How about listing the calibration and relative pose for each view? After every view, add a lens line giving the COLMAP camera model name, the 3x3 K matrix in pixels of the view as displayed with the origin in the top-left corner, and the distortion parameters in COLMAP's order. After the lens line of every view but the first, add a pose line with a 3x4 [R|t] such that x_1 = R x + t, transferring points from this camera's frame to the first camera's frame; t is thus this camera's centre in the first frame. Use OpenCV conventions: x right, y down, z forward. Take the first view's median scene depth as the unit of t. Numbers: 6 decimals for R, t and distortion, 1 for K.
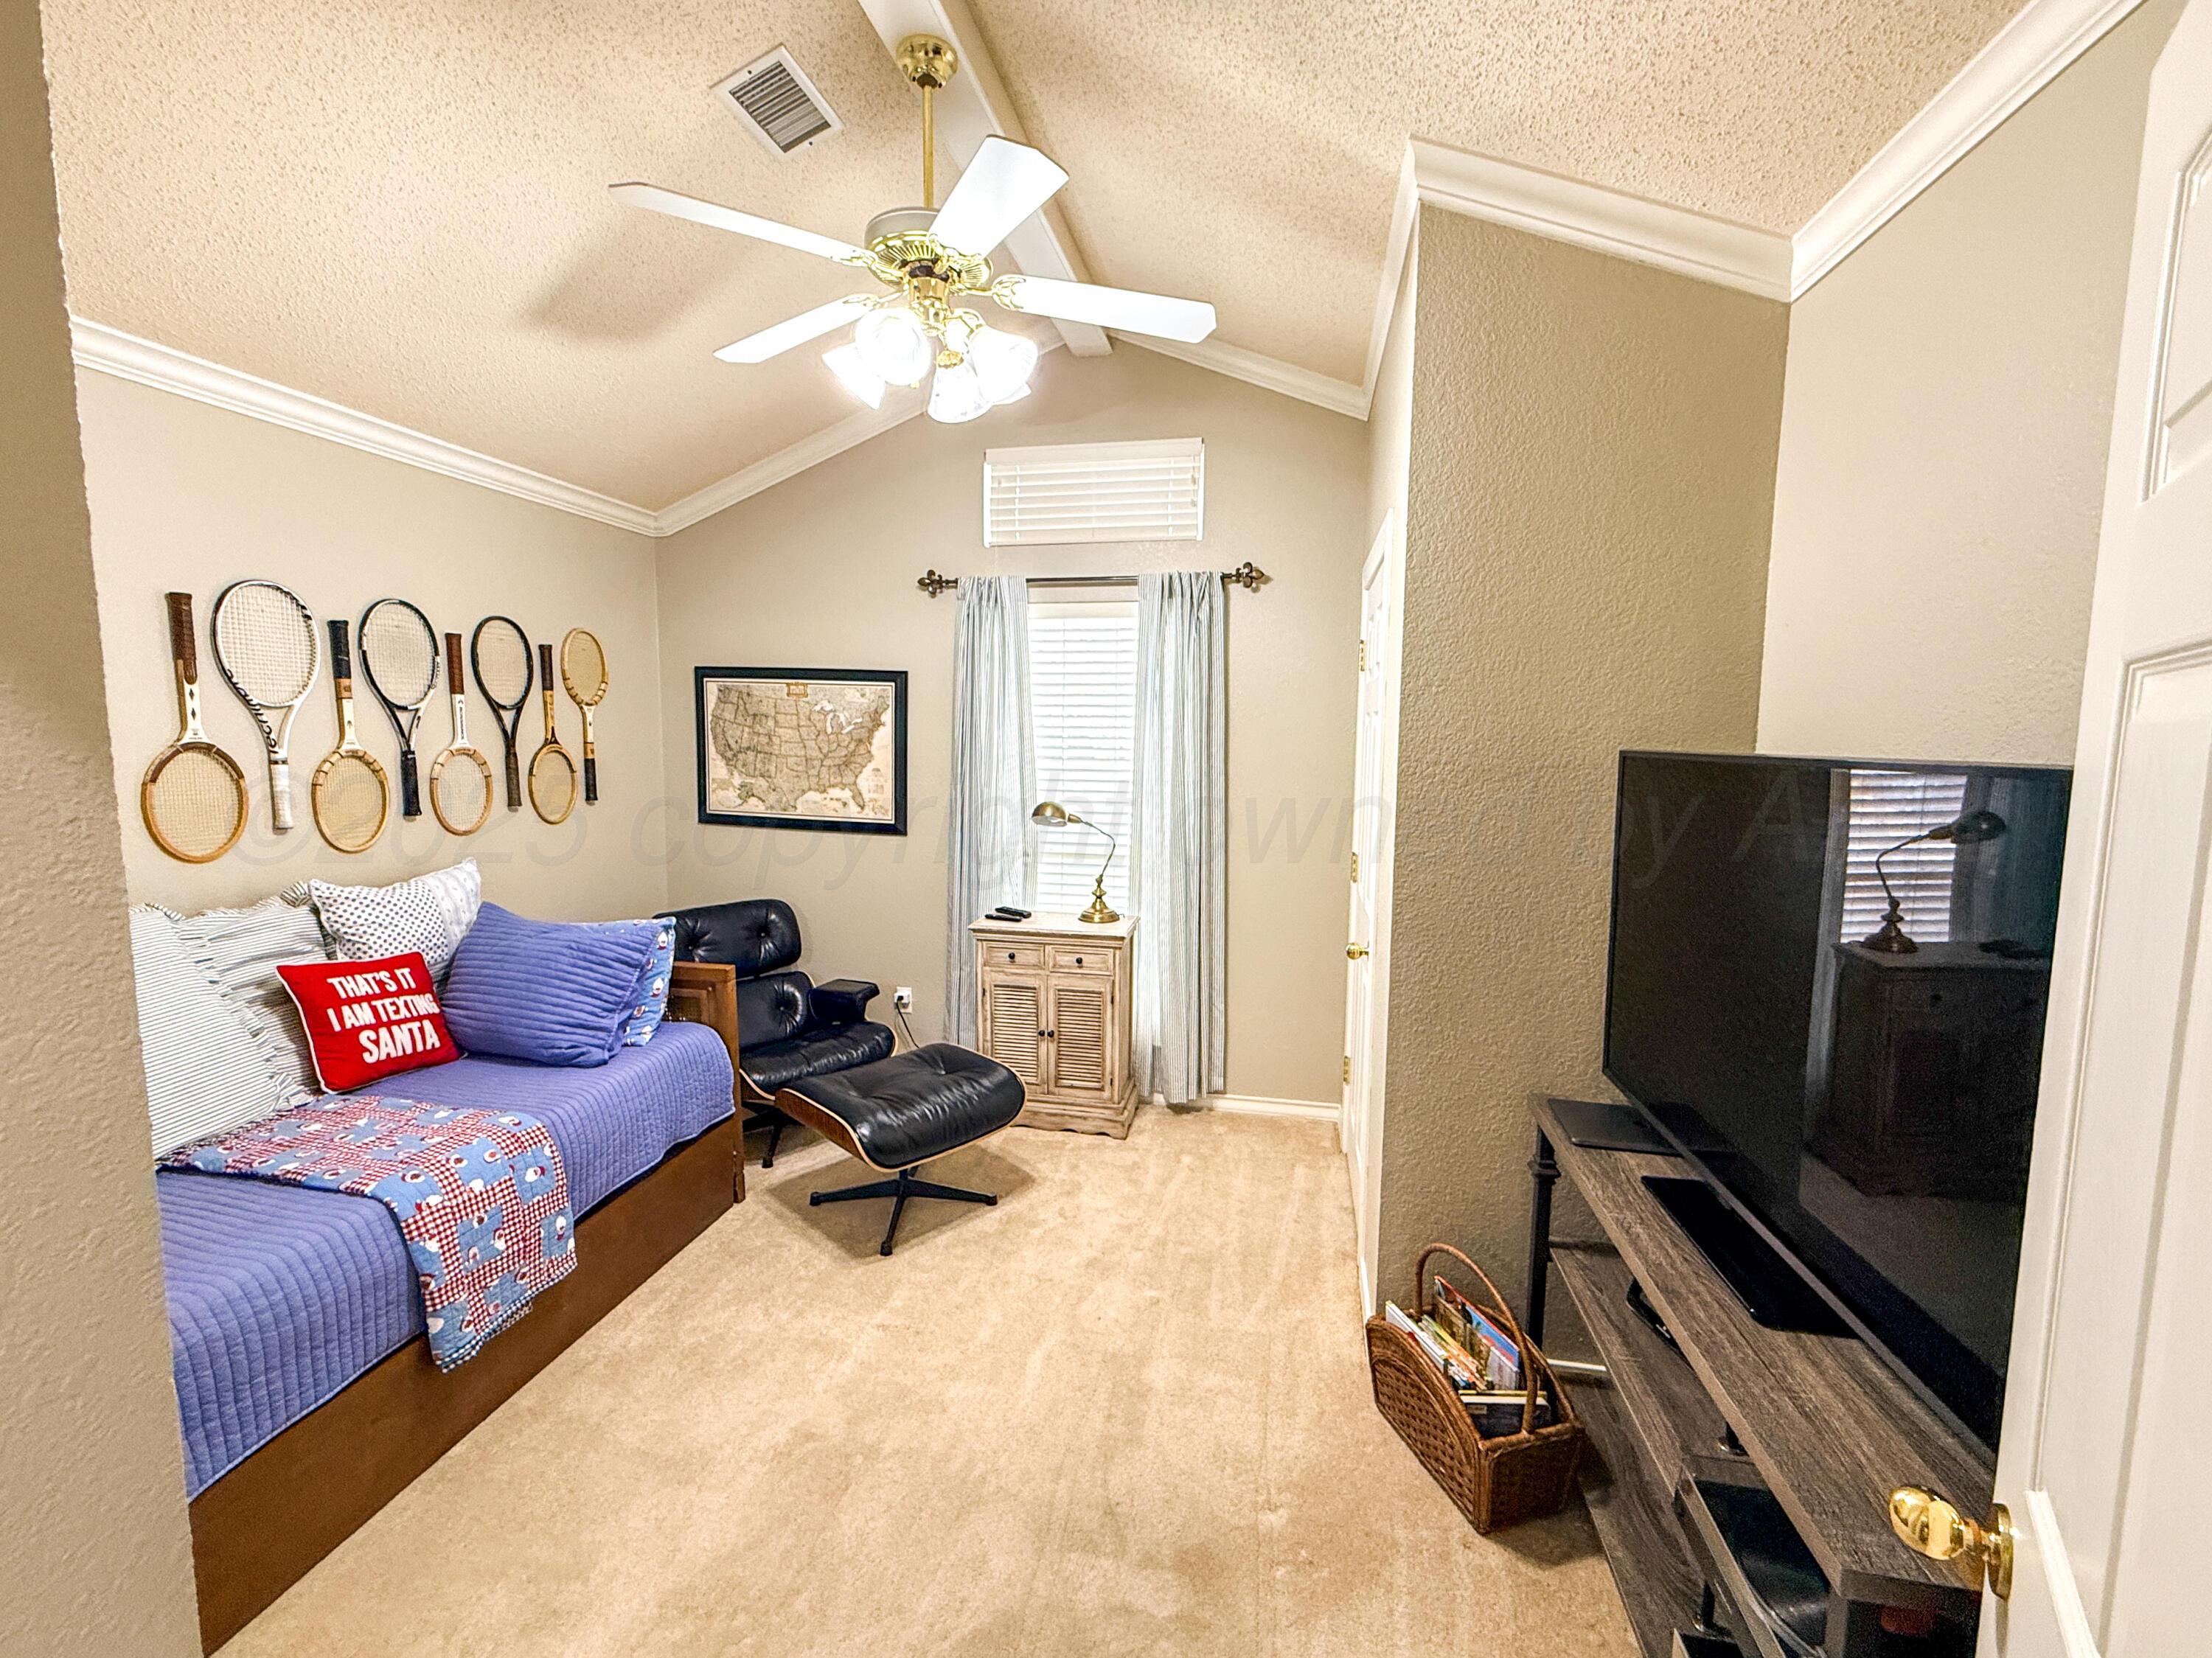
lens RADIAL K [[937.1, 0, 1106.0], [0, 937.1, 829.0], [0, 0, 1]] dist [-0.000453, -0.000493]
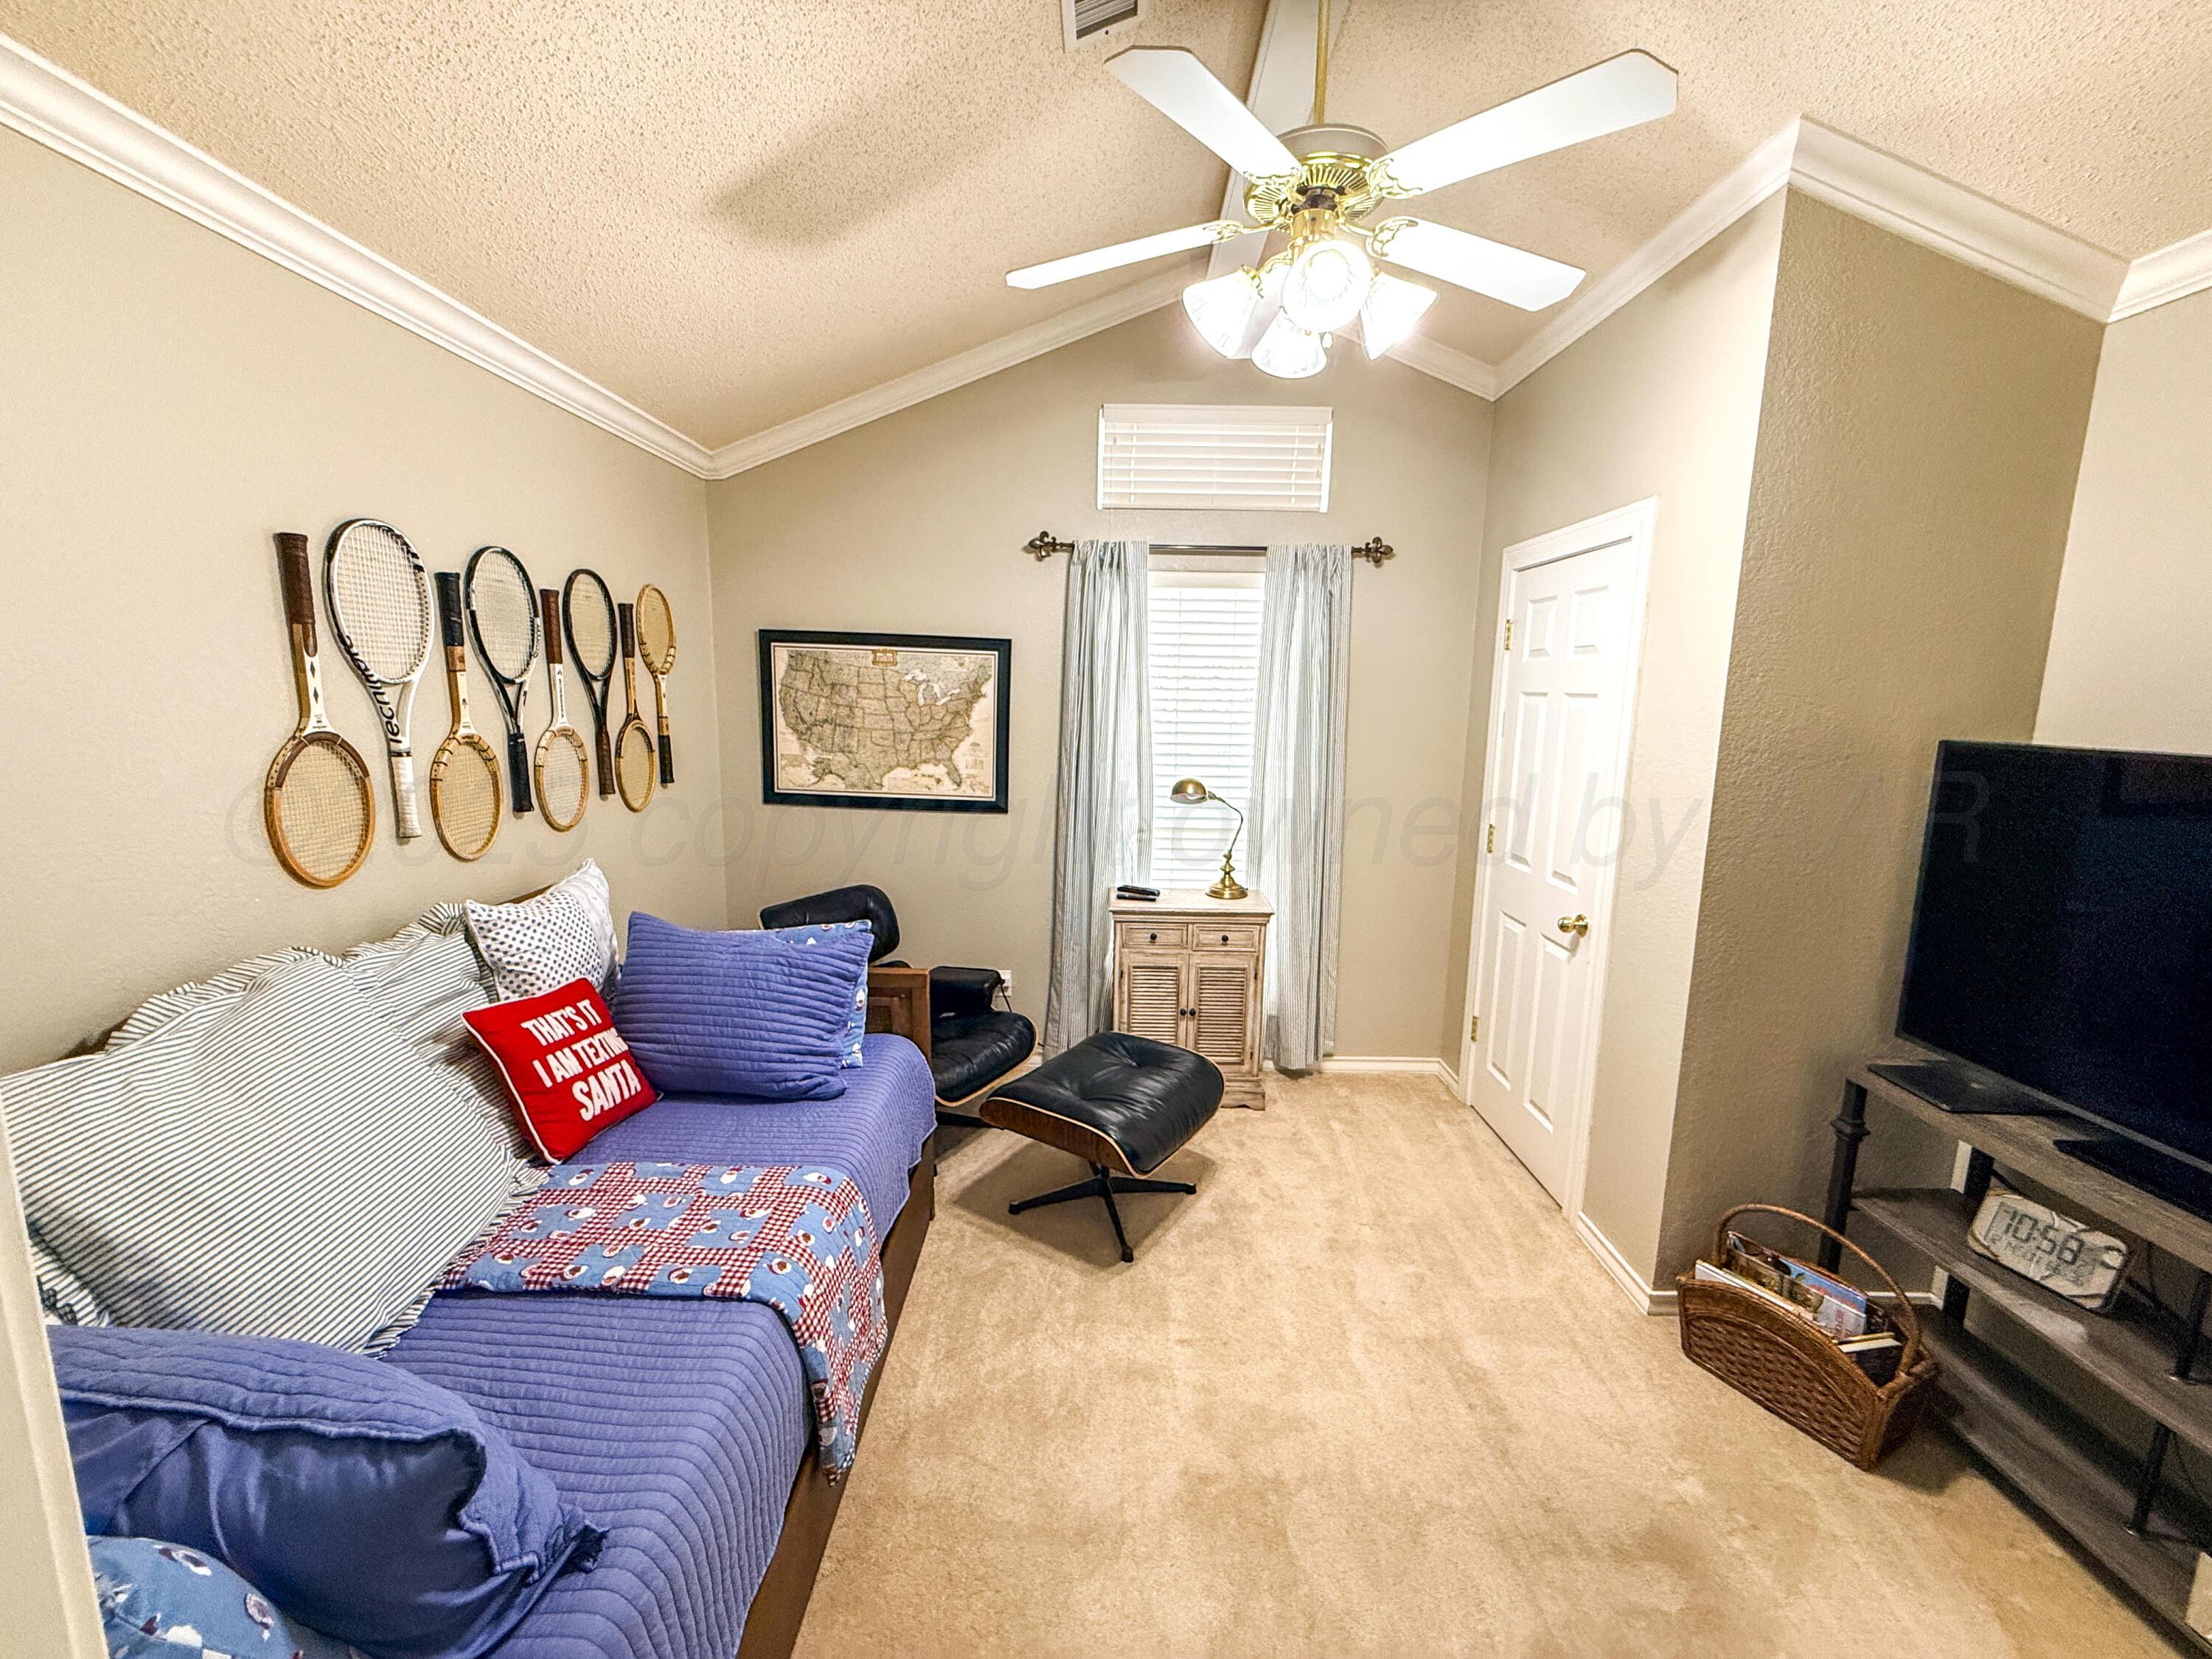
lens RADIAL K [[889.7, 0, 1106.0], [0, 889.7, 829.5], [0, 0, 1]] dist [-0.000895, 0.000177]
pose [[0.980261, -0.025677, 0.196031, -0.344285], [0.014460, 0.998186, 0.058441, -0.032838], [-0.197176, -0.054453, 0.978855, 0.109987]]
